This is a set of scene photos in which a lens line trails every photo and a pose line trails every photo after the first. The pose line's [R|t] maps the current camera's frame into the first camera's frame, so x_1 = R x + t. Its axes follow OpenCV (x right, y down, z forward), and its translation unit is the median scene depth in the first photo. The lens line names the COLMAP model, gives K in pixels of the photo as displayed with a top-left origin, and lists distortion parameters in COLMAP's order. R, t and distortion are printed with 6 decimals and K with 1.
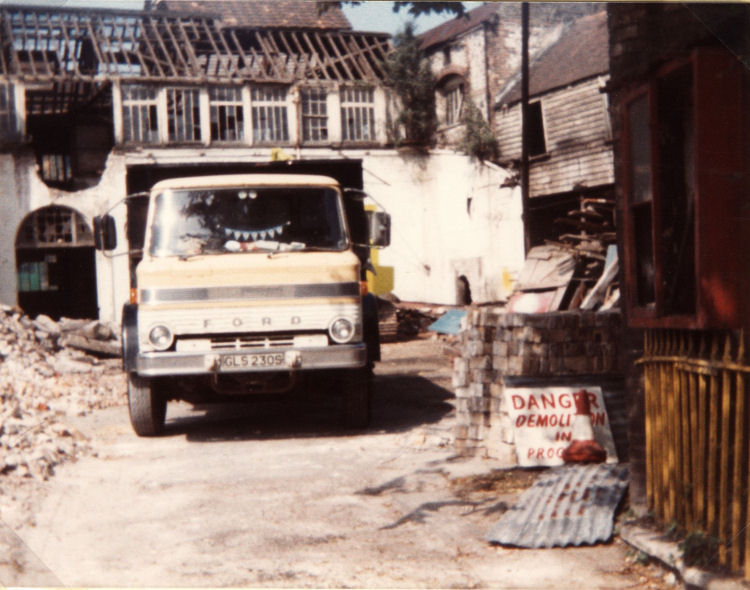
lens RADIAL K [[1414.2, 0, 389.3], [0, 1414.2, 279.9], [0, 0, 1]] dist [0.151239, -0.128100]
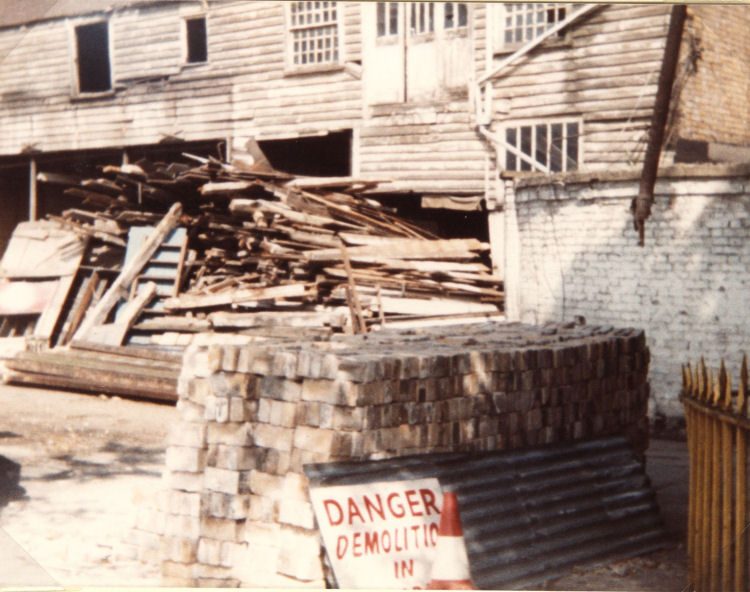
lens RADIAL K [[1411.7, 0, 413.8], [0, 1411.7, 293.7], [0, 0, 1]] dist [0.083222, 0.068513]
pose [[0.885297, 0.041107, 0.463206, -0.067752], [-0.052979, 0.998516, 0.012642, -0.005357], [-0.461999, -0.035732, 0.886161, 0.212008]]
